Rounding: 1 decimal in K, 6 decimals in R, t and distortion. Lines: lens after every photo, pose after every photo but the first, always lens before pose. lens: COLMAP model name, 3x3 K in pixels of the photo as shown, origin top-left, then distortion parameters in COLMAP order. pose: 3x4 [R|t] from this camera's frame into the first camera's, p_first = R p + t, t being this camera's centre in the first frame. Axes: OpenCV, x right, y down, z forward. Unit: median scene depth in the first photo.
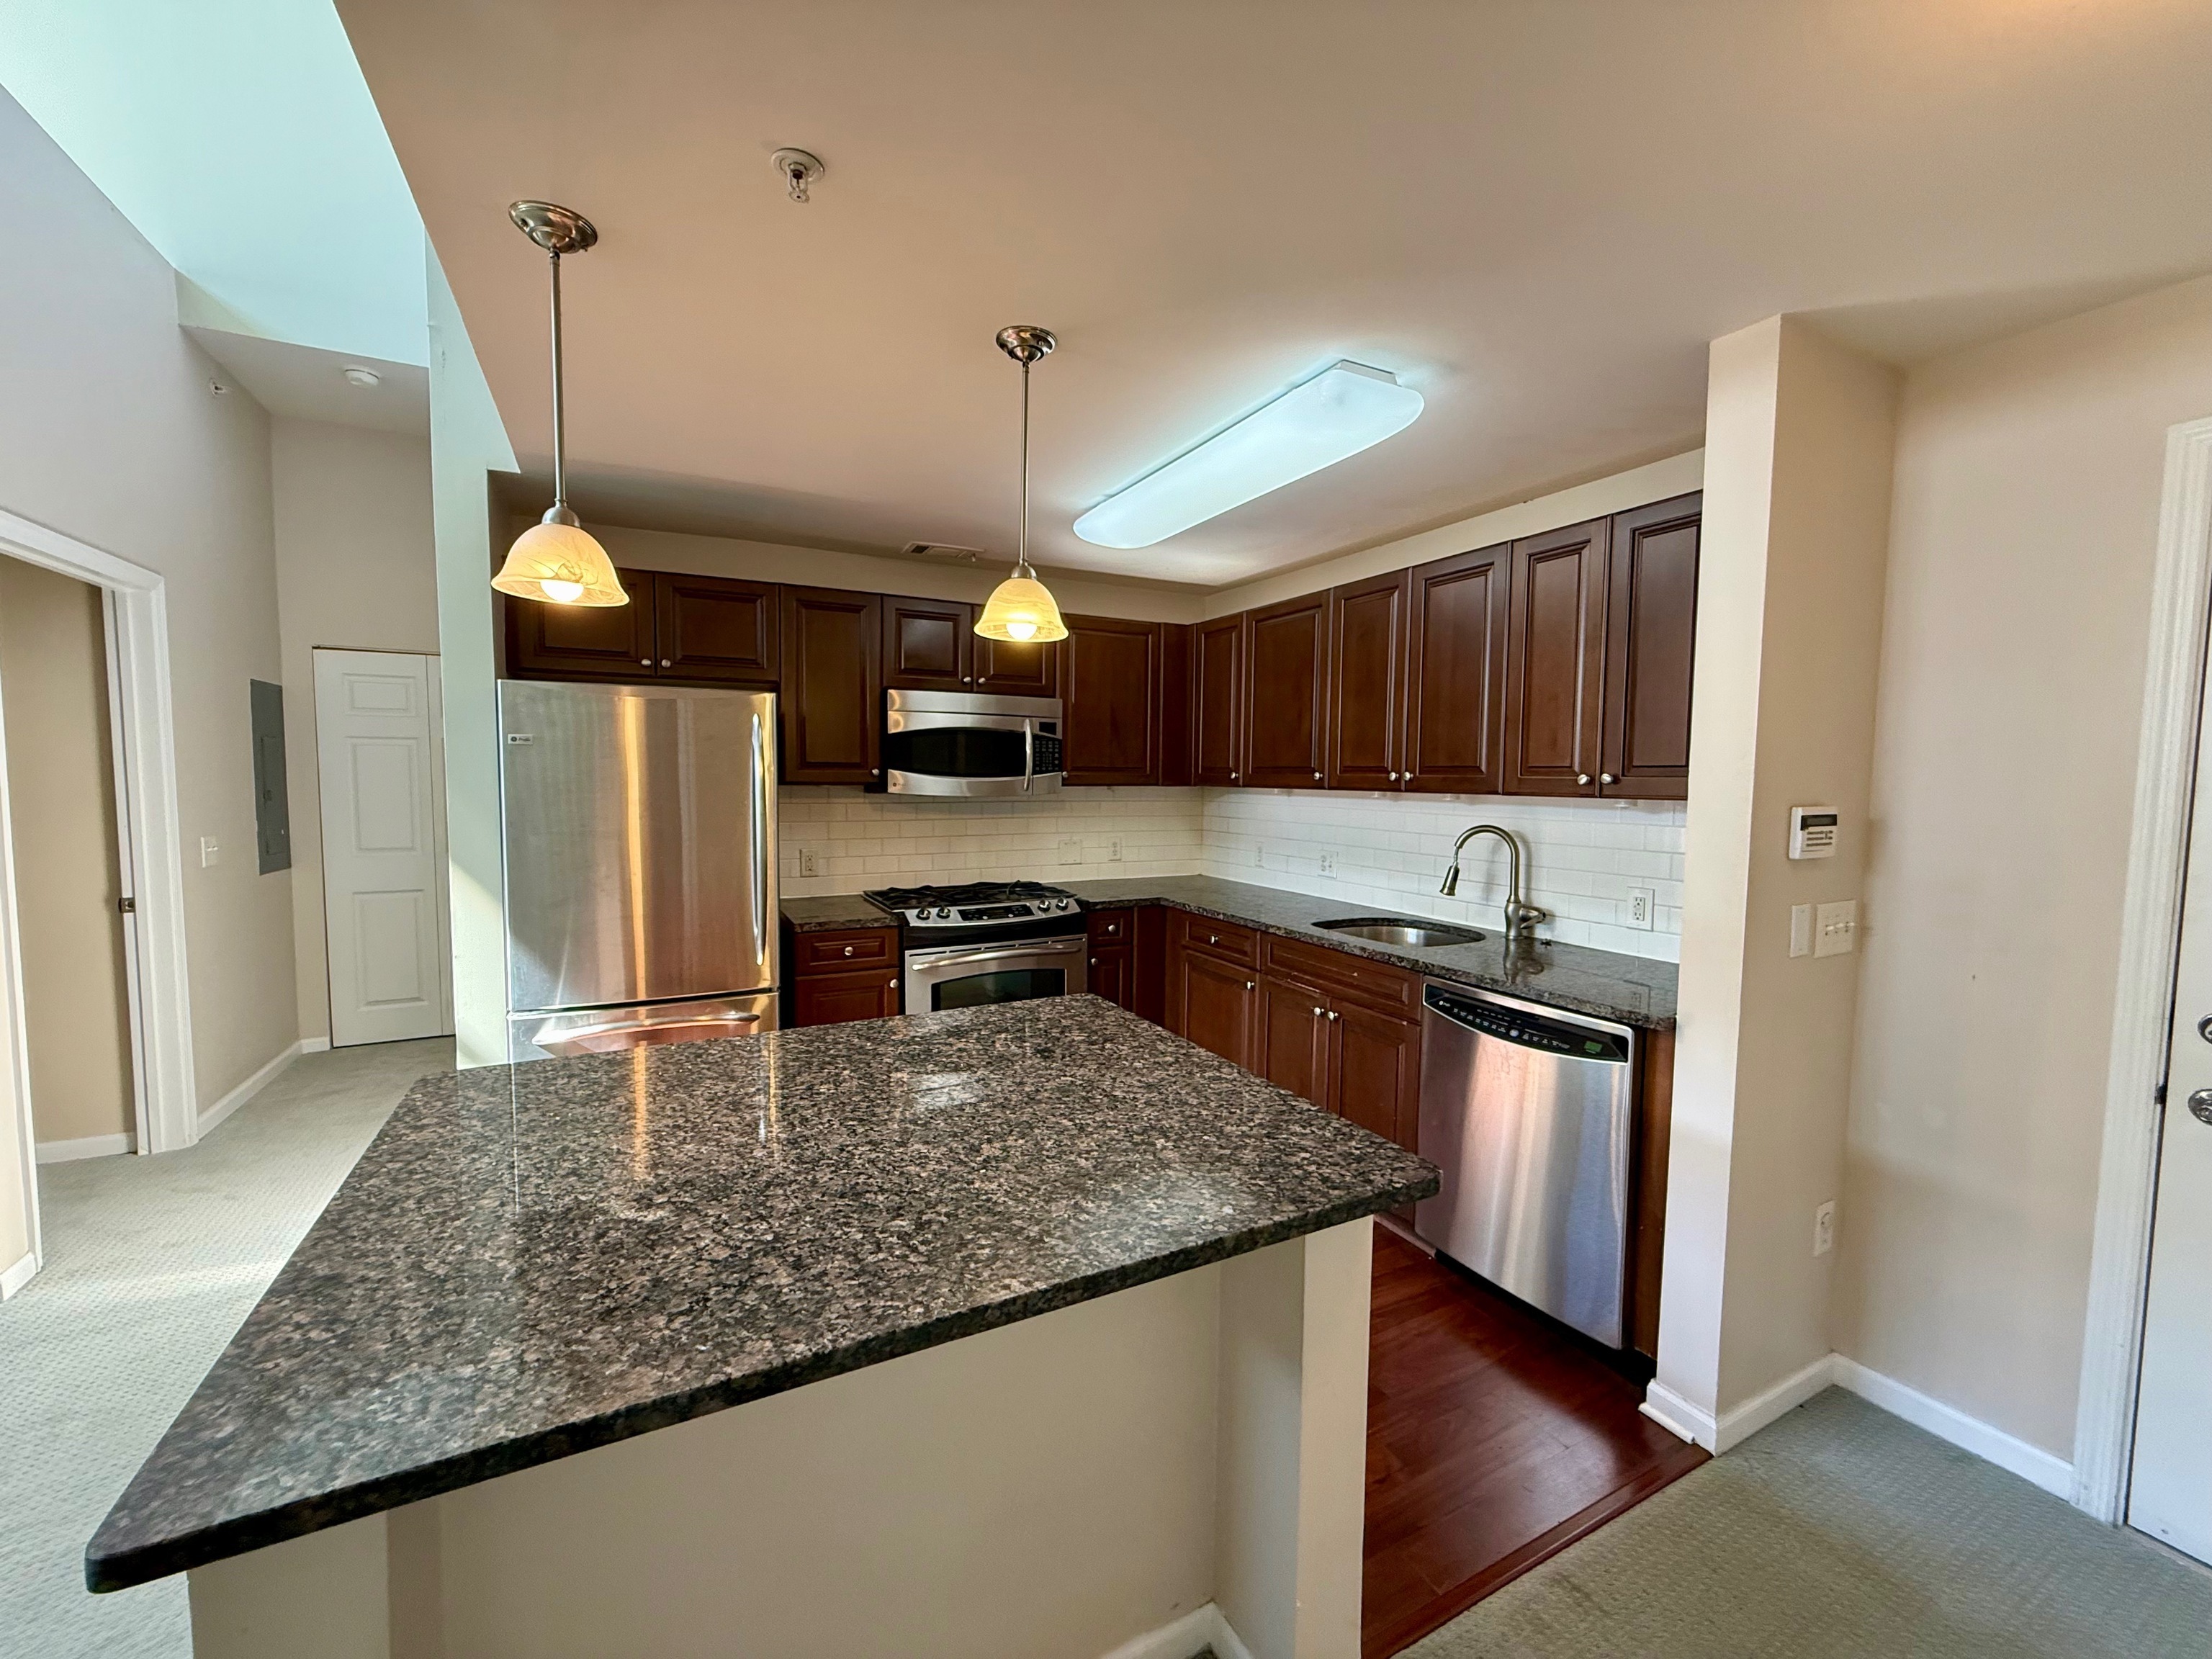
lens RADIAL K [[880.3, 0, 1100.9], [0, 880.3, 832.3], [0, 0, 1]] dist [0.000331, -0.000202]
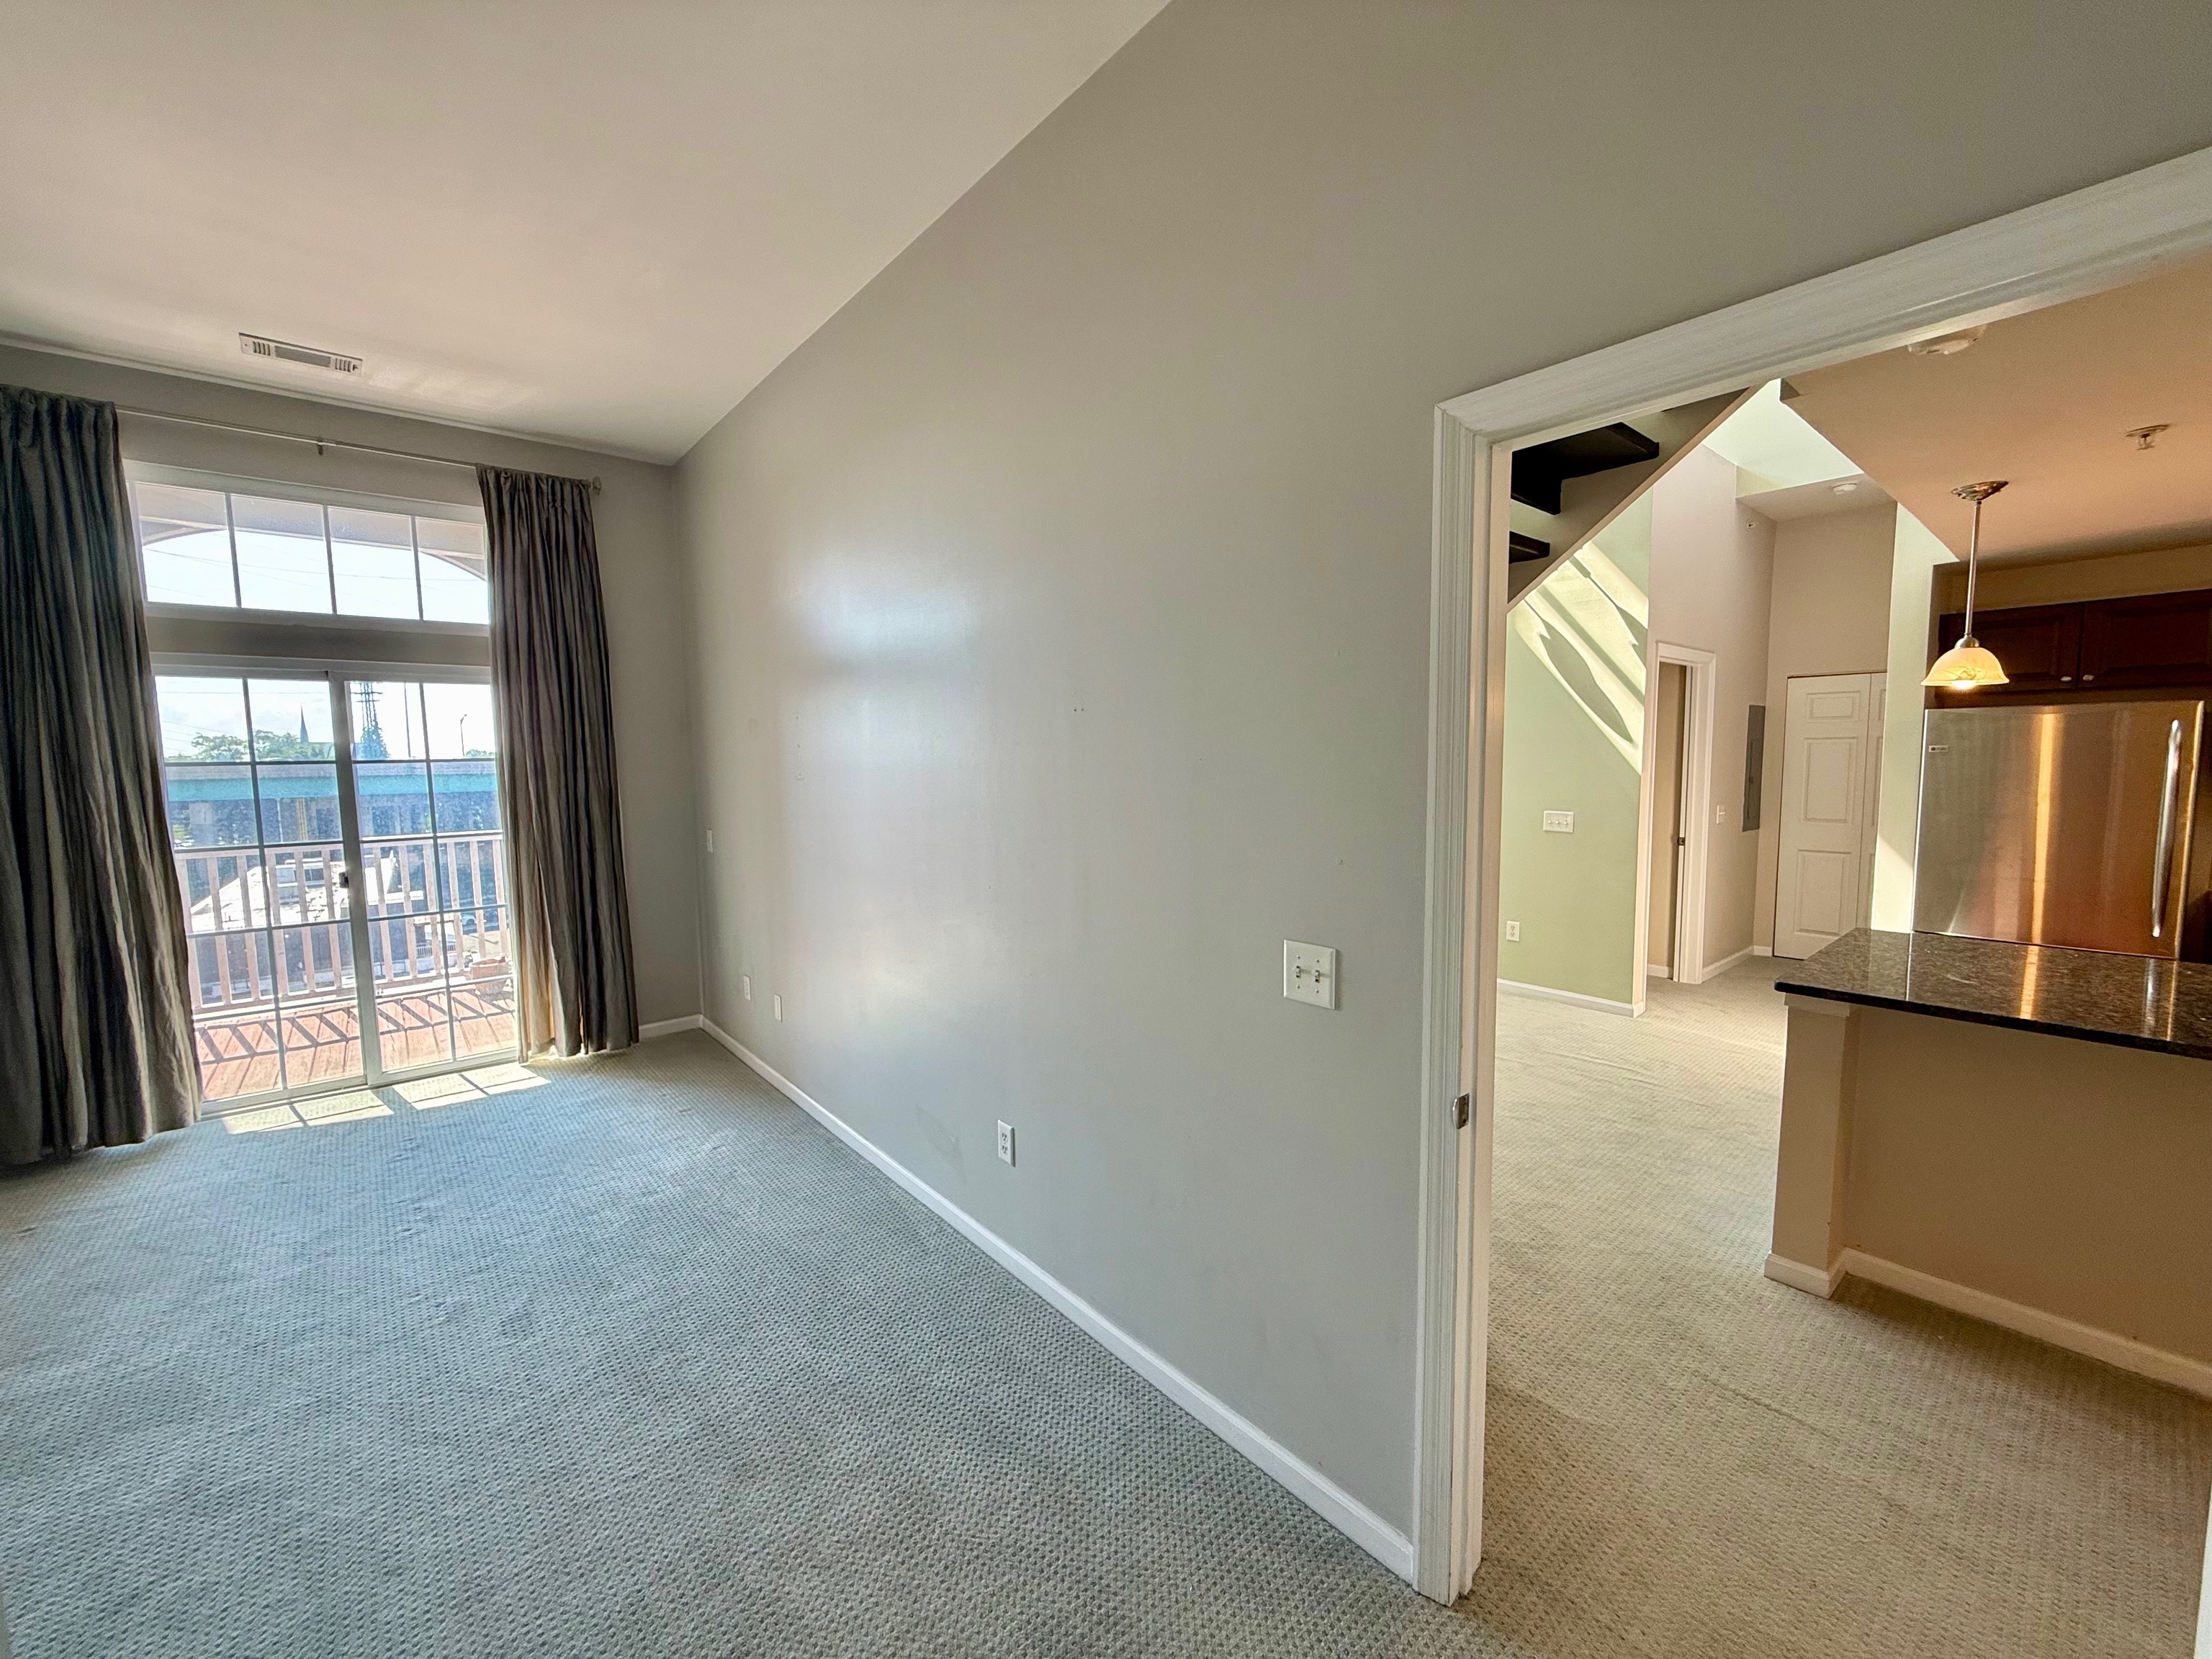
lens RADIAL K [[880.3, 0, 1100.9], [0, 880.3, 832.3], [0, 0, 1]] dist [0.000331, -0.000202]
pose [[0.214013, 0.073903, -0.974031, 0.372227], [-0.047043, 0.996757, 0.065291, 0.002492], [0.975697, 0.031848, 0.216795, -0.522986]]
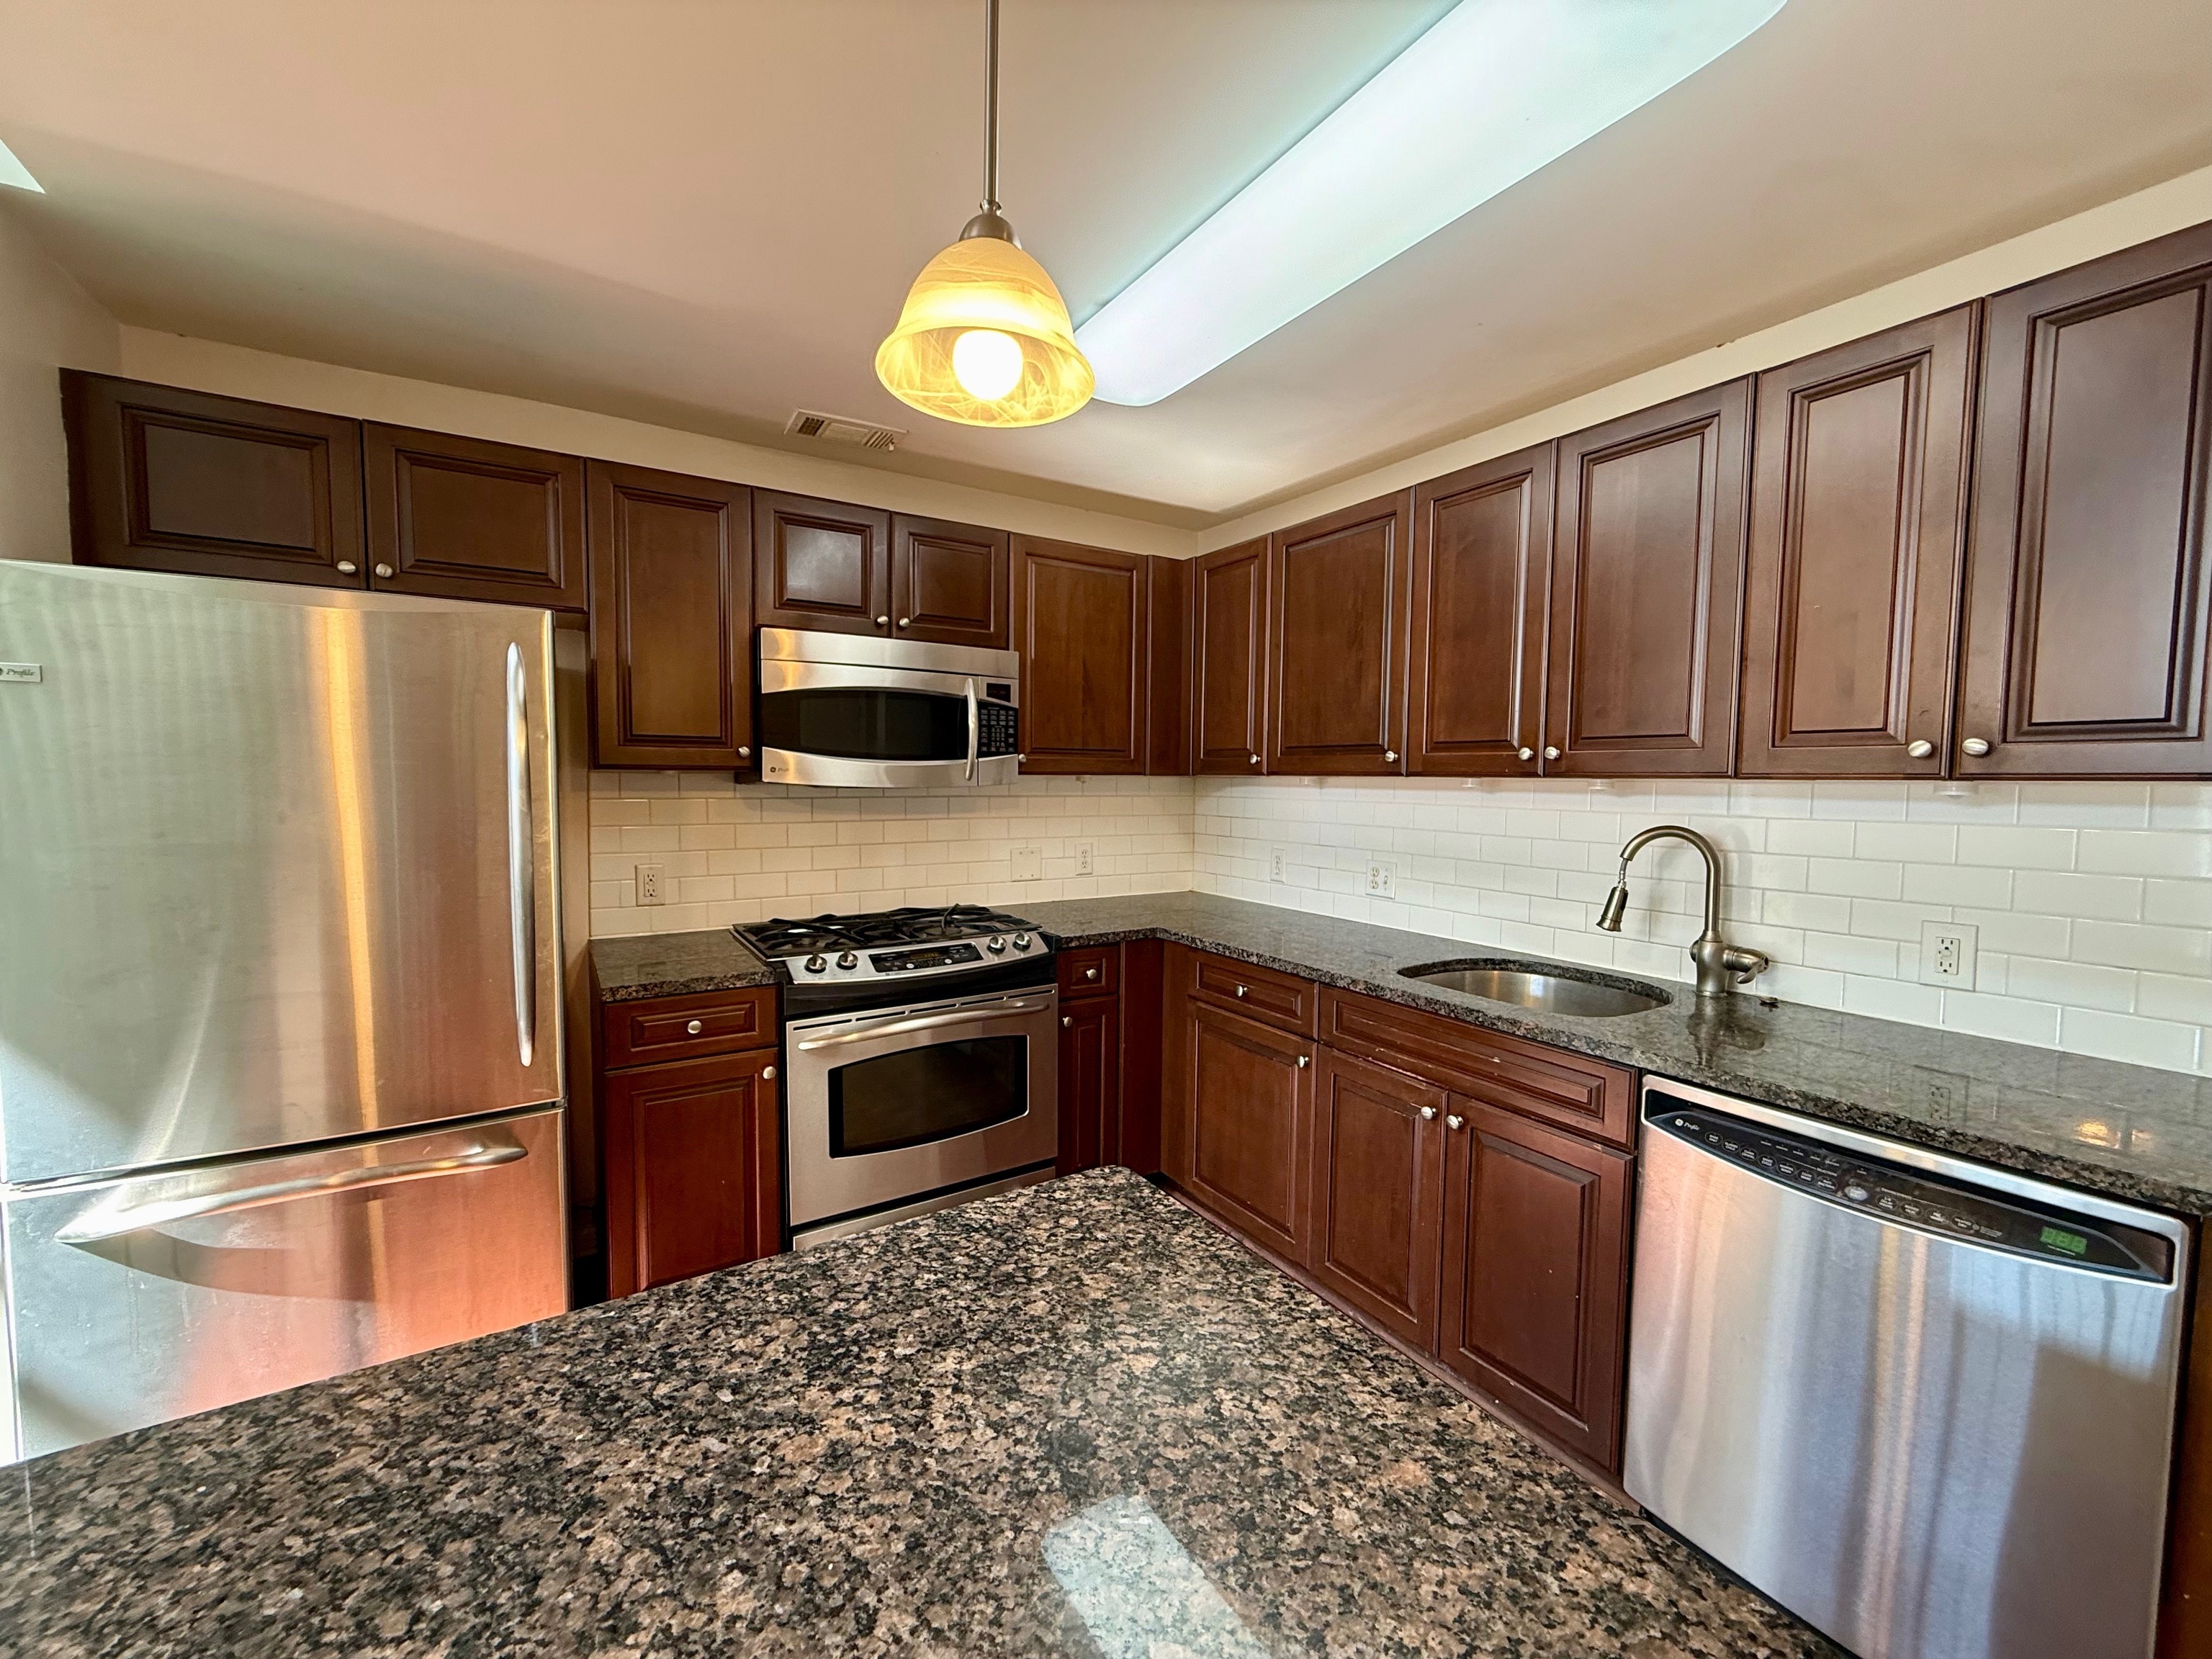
lens RADIAL K [[880.3, 0, 1100.9], [0, 880.3, 832.3], [0, 0, 1]] dist [0.000331, -0.000202]
pose [[0.996818, -0.005400, 0.079531, -0.039613], [0.005521, 0.999984, -0.001305, -0.004193], [-0.079523, 0.001740, 0.996832, 0.320551]]
